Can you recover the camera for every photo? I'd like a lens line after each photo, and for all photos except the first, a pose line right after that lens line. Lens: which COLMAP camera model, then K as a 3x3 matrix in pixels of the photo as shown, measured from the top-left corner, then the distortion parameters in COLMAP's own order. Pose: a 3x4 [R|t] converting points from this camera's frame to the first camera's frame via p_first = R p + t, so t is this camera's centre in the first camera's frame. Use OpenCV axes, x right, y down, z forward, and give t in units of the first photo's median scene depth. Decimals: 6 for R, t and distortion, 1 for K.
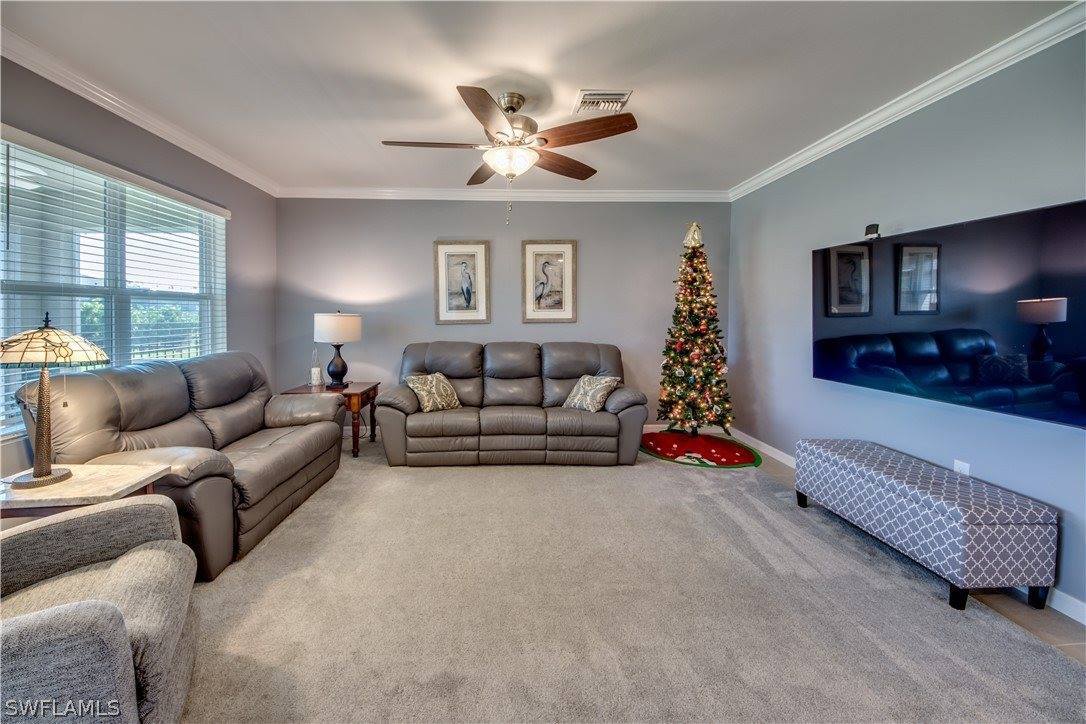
lens RADIAL K [[417.5, 0, 515.3], [0, 417.5, 326.8], [0, 0, 1]] dist [0.013862, -0.000227]
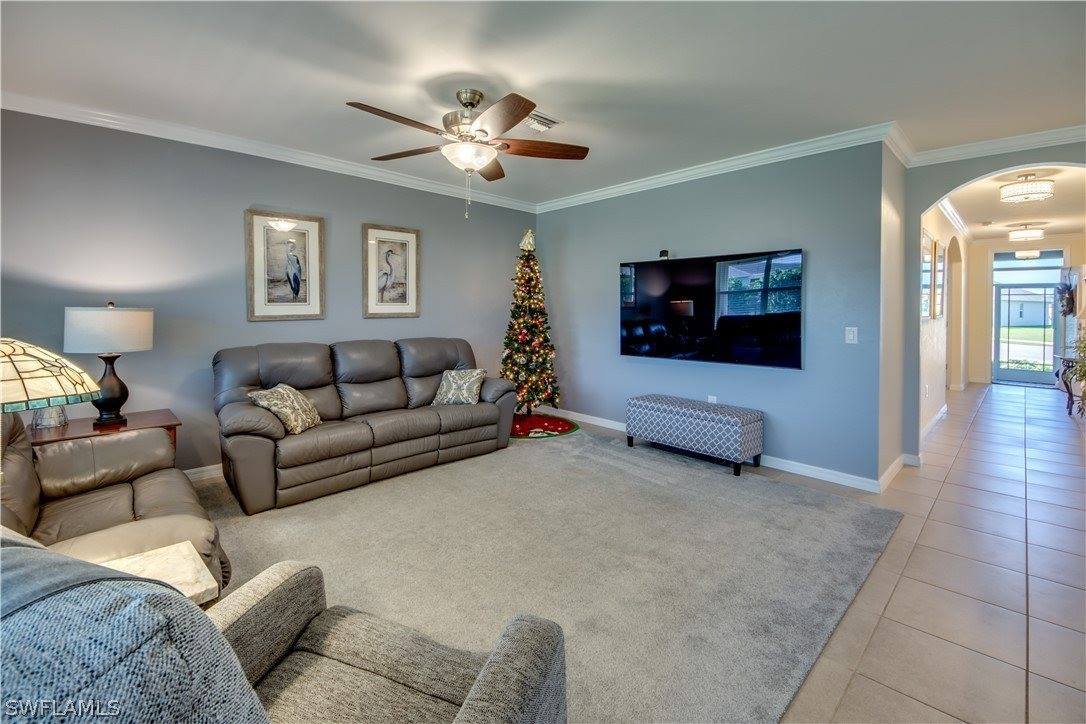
lens RADIAL K [[463.7, 0, 539.1], [0, 463.7, 321.0], [0, 0, 1]] dist [0.027262, -0.026526]
pose [[0.736211, -0.016021, 0.676562, -0.419171], [0.015739, 0.999855, 0.006549, -0.004691], [-0.676569, 0.005827, 0.736356, 0.046016]]
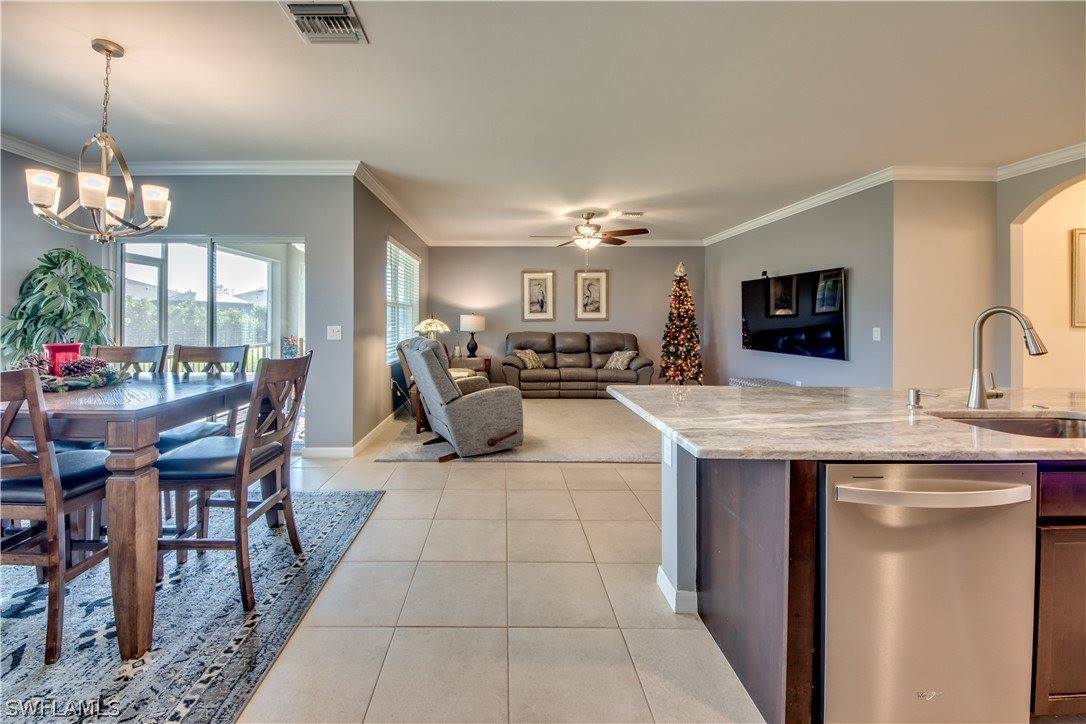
lens RADIAL K [[424.4, 0, 484.8], [0, 424.4, 326.3], [0, 0, 1]] dist [-0.031234, -0.000423]
pose [[0.997746, 0.000994, -0.067097, -0.253380], [-0.001438, 0.999977, -0.006564, 0.026882], [0.067089, 0.006645, 0.997725, -0.764760]]
